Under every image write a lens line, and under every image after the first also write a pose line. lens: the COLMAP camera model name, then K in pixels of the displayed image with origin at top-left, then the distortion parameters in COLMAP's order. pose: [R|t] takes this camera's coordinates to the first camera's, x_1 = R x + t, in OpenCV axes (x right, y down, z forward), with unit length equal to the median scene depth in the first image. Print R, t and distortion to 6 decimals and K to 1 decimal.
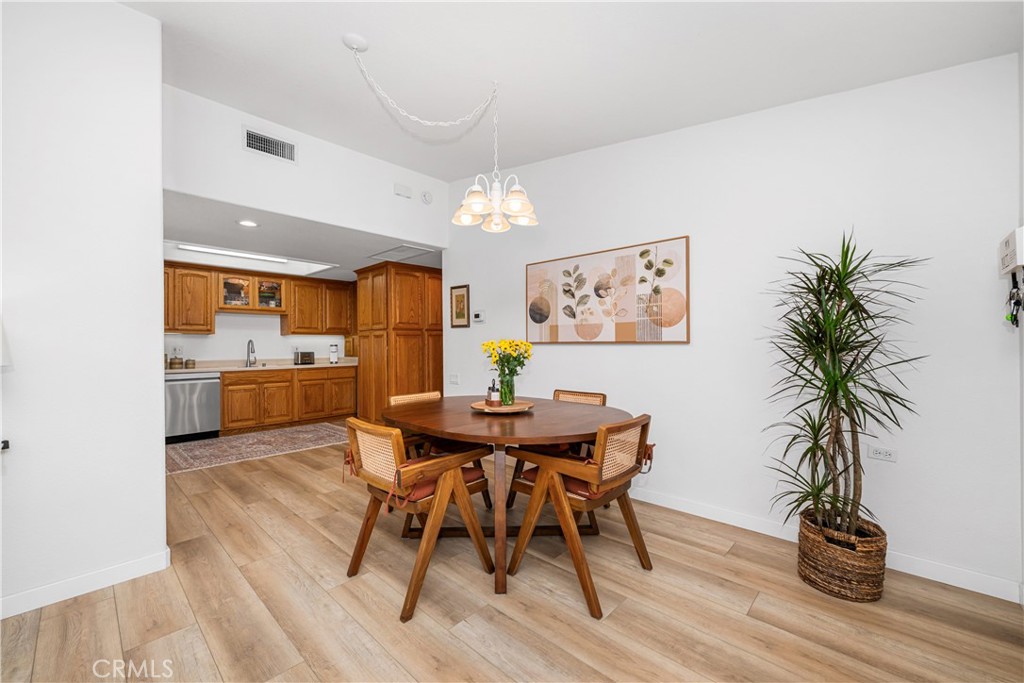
lens RADIAL K [[408.3, 0, 511.9], [0, 408.3, 345.2], [0, 0, 1]] dist [-0.000584, -0.000091]
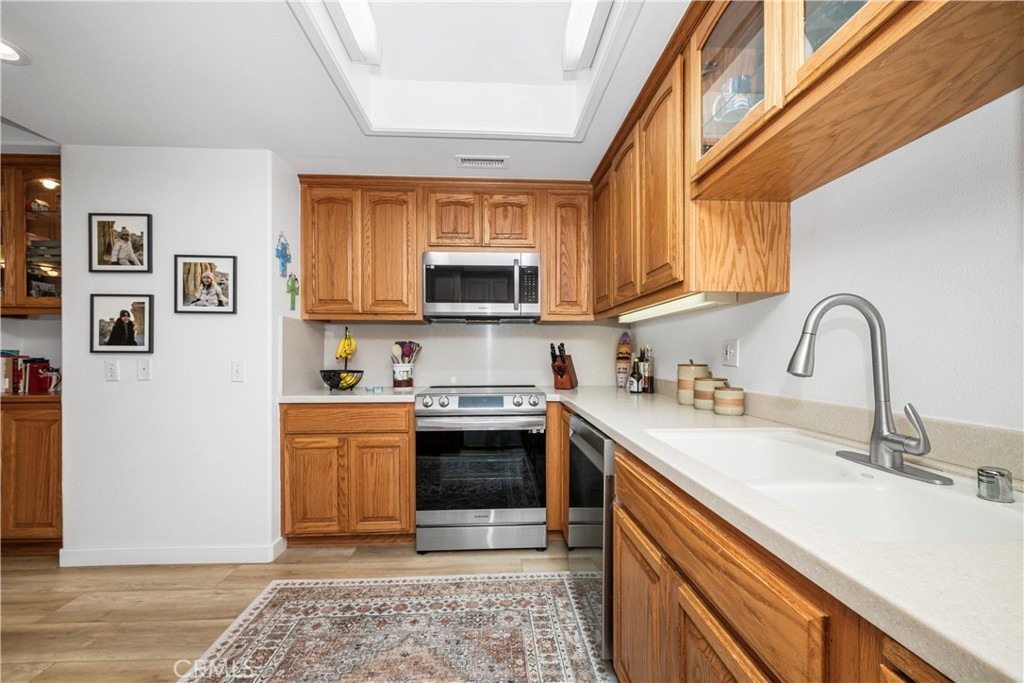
lens RADIAL K [[406.1, 0, 512.0], [0, 406.1, 354.9], [0, 0, 1]] dist [0.000718, 0.000033]
pose [[-0.693282, 0.012127, -0.720564, -0.599127], [0.008692, 0.999926, 0.008466, 0.010458], [0.720614, -0.000393, -0.693337, 1.399860]]
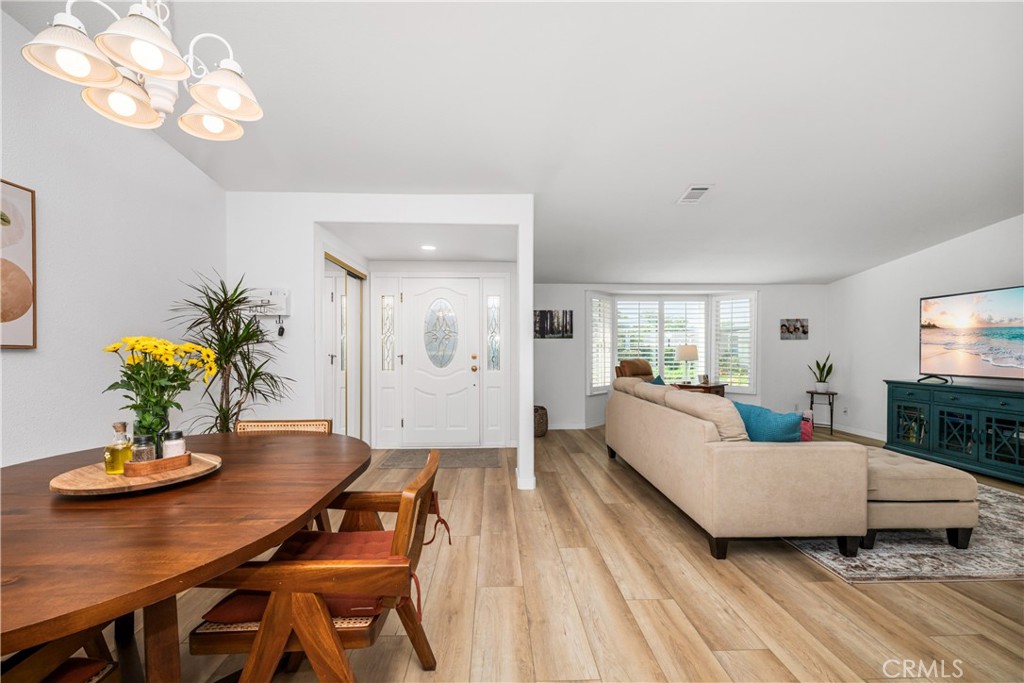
lens RADIAL K [[412.9, 0, 508.4], [0, 412.9, 354.9], [0, 0, 1]] dist [0.000537, 0.000028]
pose [[-0.712191, 0.000086, 0.701986, -0.396430], [0.004741, 0.999978, 0.004687, 0.004029], [-0.701970, 0.006666, -0.712176, 0.601948]]
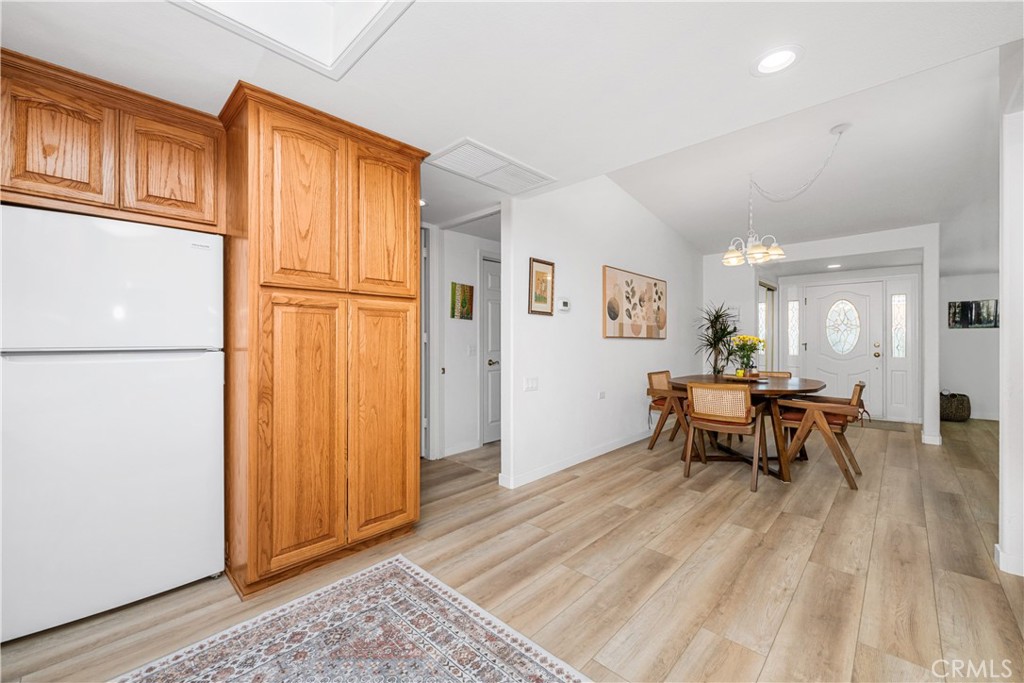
lens RADIAL K [[407.5, 0, 511.4], [0, 407.5, 339.6], [0, 0, 1]] dist [-0.000915, 0.000150]
pose [[0.008935, 0.010105, 0.999909, -0.923518], [-0.002301, 0.999946, -0.010085, 0.011474], [-0.999957, -0.002210, 0.008958, 1.086432]]
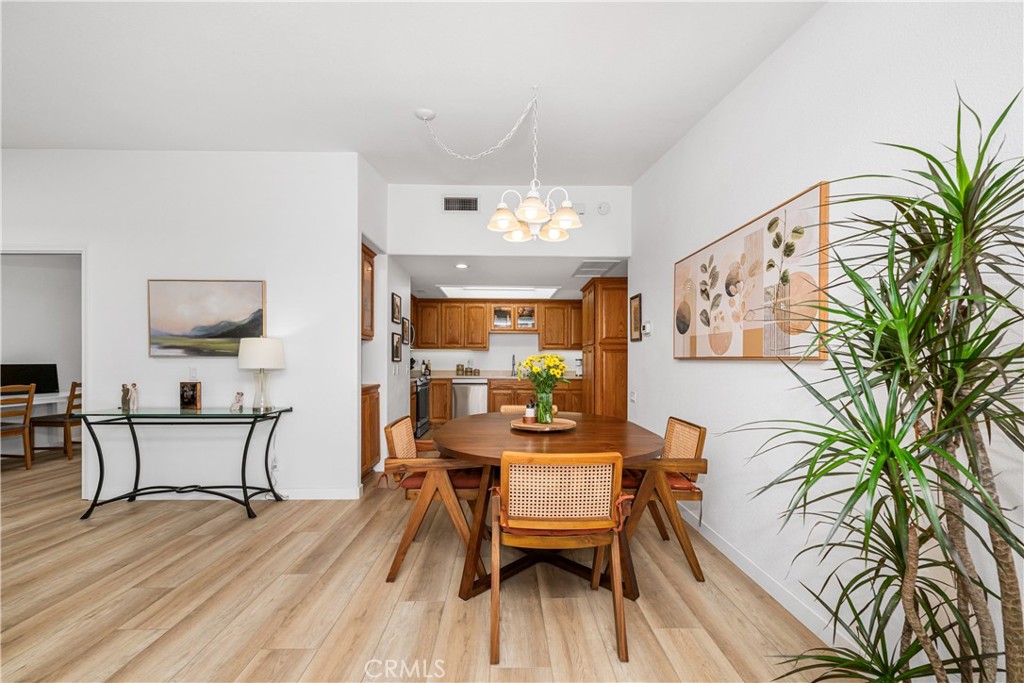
lens RADIAL K [[411.0, 0, 511.7], [0, 411.0, 363.7], [0, 0, 1]] dist [-0.000953, -0.000133]
pose [[0.699980, 0.015019, -0.714005, 0.351089], [-0.008350, 0.999883, 0.012846, -0.002167], [0.714114, -0.003030, 0.700023, 0.158159]]
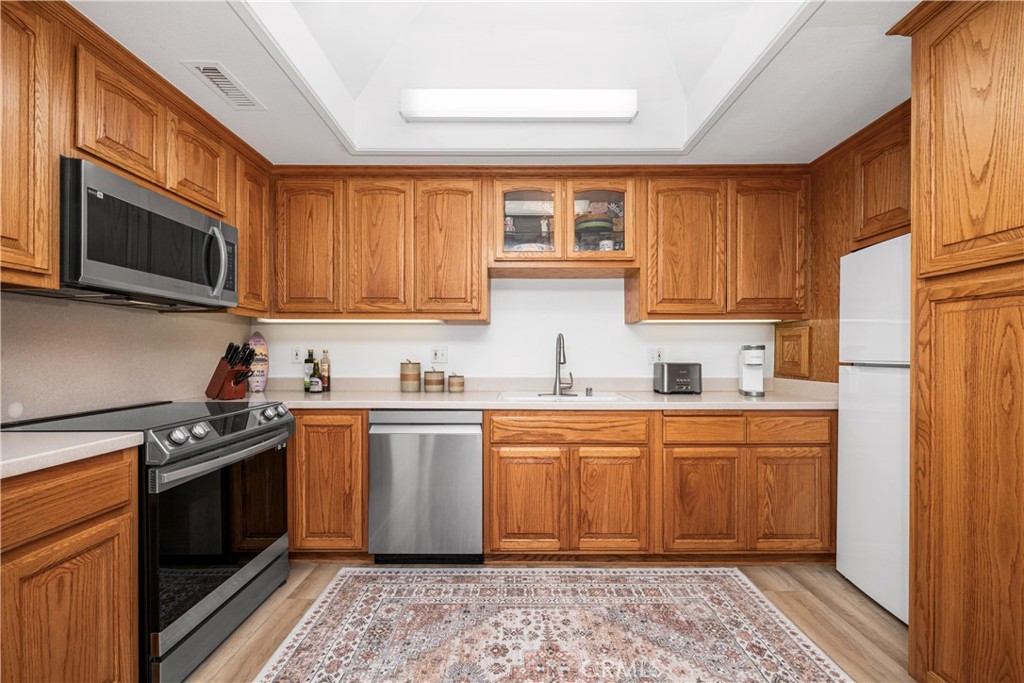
lens RADIAL K [[408.1, 0, 513.5], [0, 408.1, 354.7], [0, 0, 1]] dist [-0.000427, -0.000153]
pose [[0.682025, 0.011416, -0.731240, -0.490847], [-0.004372, 0.999924, 0.011533, 0.006107], [0.731316, -0.004669, 0.682023, 0.919129]]
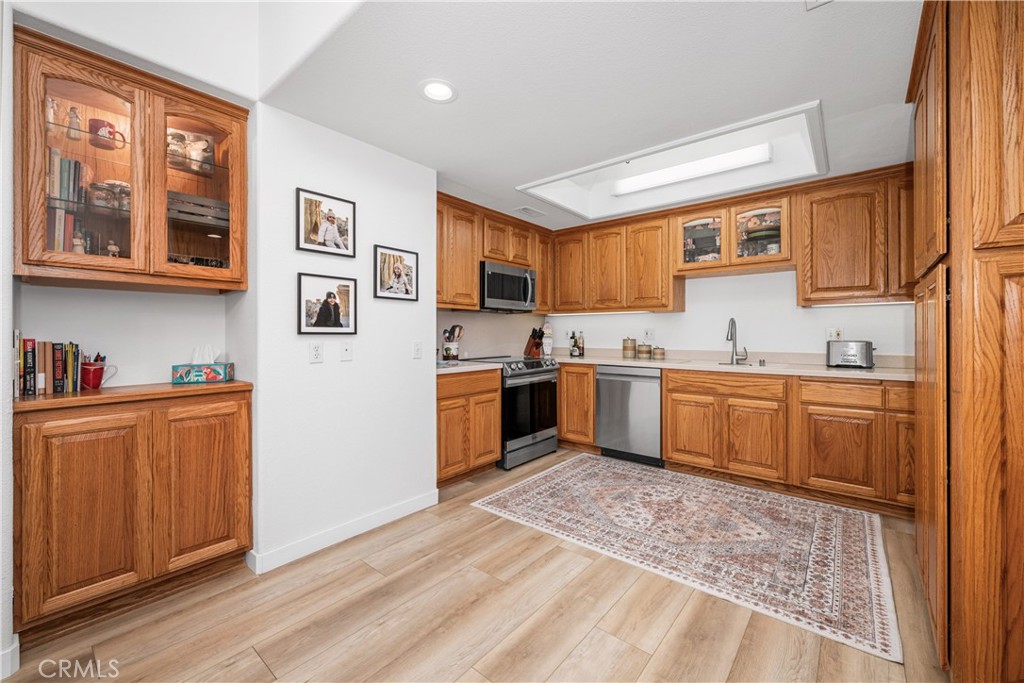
lens RADIAL K [[410.4, 0, 512.7], [0, 410.4, 333.2], [0, 0, 1]] dist [-0.000486, -0.000018]
pose [[0.060692, 0.008193, -0.998123, -0.100278], [0.003657, 0.999958, 0.008430, 0.003102], [0.998150, -0.004162, 0.060660, 0.895425]]
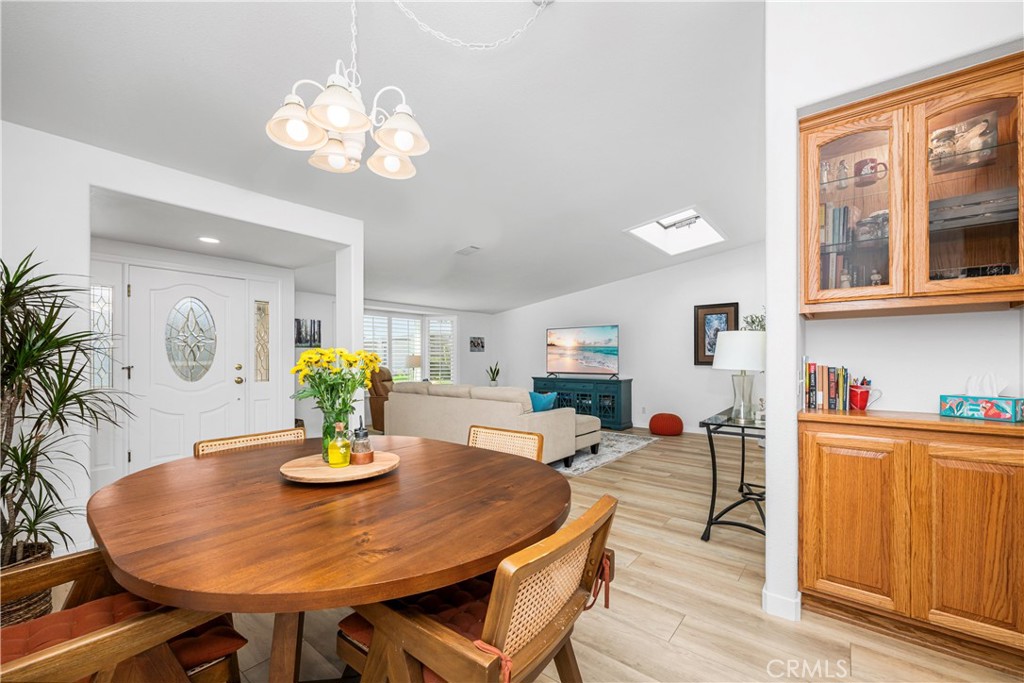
lens RADIAL K [[412.7, 0, 516.4], [0, 412.7, 358.0], [0, 0, 1]] dist [-0.000672, -0.000053]
pose [[-0.996679, 0.010185, -0.080795, -0.127030], [0.010465, 0.999941, -0.003050, 0.001666], [0.080759, -0.003885, -0.996726, 0.919915]]
